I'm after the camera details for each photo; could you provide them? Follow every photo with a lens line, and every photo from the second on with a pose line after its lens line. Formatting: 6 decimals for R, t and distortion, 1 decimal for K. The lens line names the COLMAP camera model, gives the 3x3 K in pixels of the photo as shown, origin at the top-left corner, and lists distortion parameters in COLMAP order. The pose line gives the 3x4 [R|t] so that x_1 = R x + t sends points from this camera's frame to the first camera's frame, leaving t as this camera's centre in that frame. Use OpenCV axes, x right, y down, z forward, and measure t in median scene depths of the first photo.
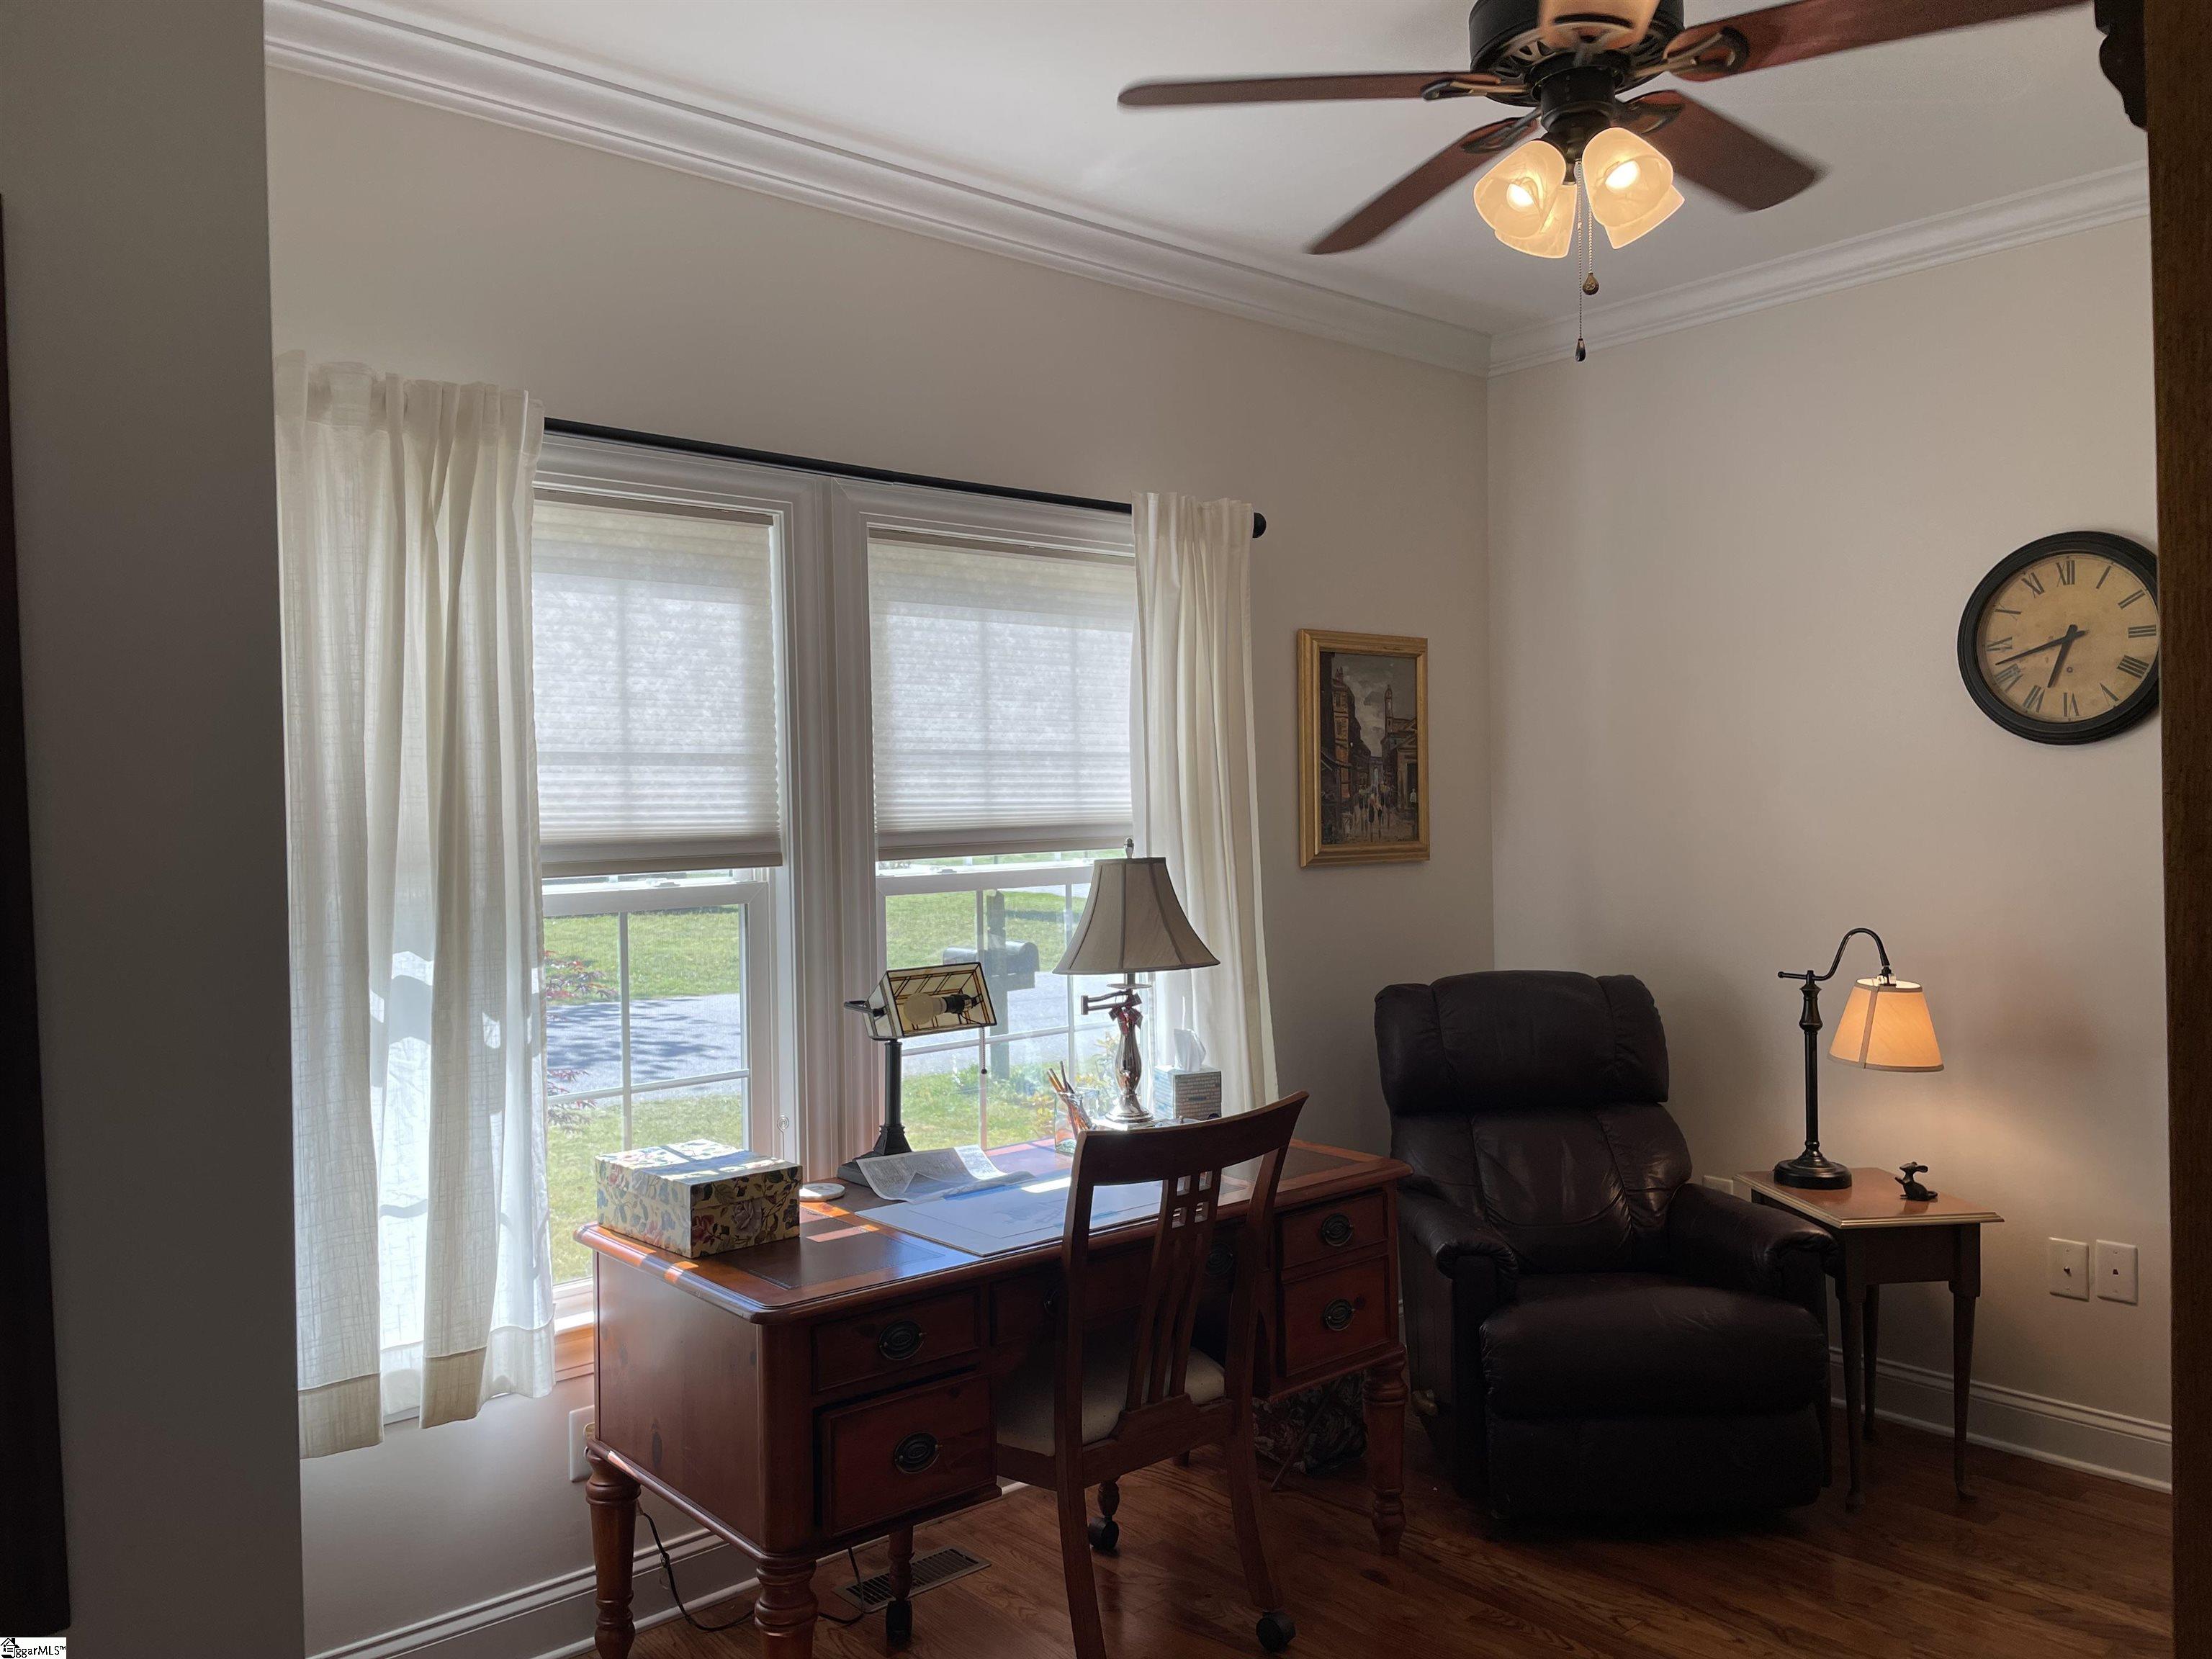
lens RADIAL K [[1692.8, 0, 1106.7], [0, 1692.8, 826.2], [0, 0, 1]] dist [0.090099, -0.120121]
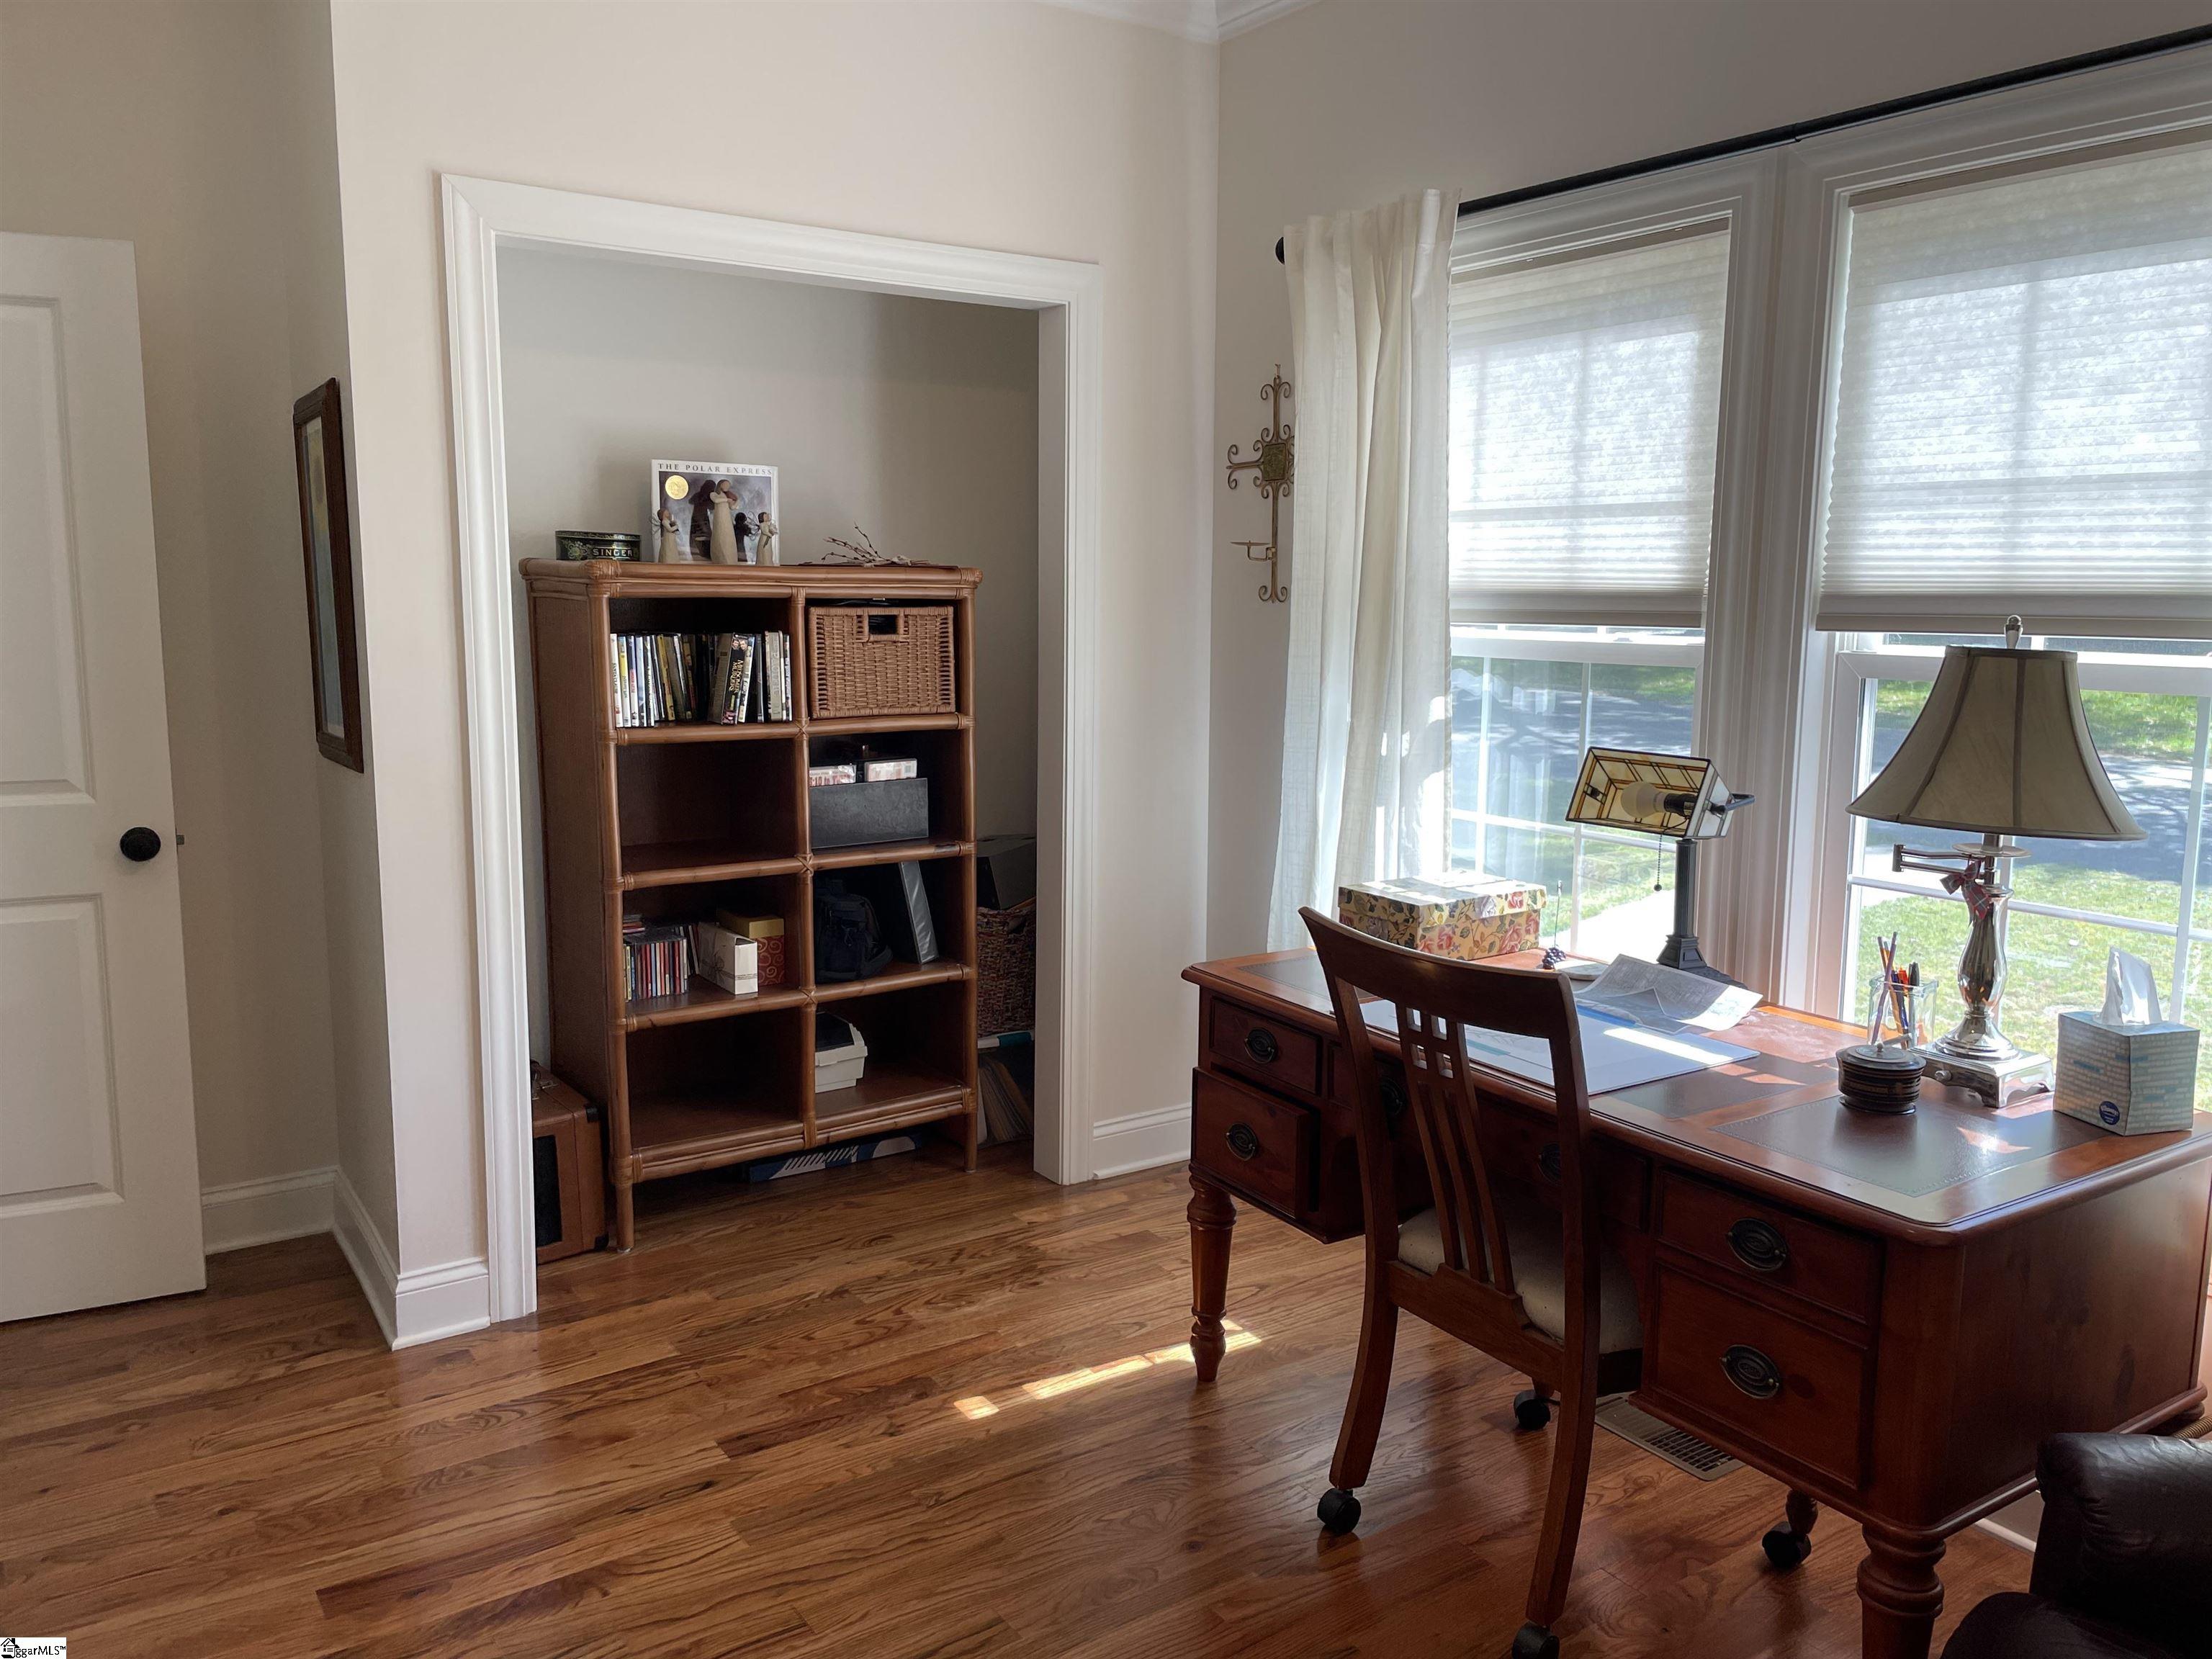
lens RADIAL K [[1692.8, 0, 1104.1], [0, 1692.8, 825.0], [0, 0, 1]] dist [0.090099, -0.120121]
pose [[-0.143608, 0.162223, -0.976248, 0.709395], [-0.013389, 0.986064, 0.165824, -0.018123], [0.989544, 0.036885, -0.139434, 0.775998]]
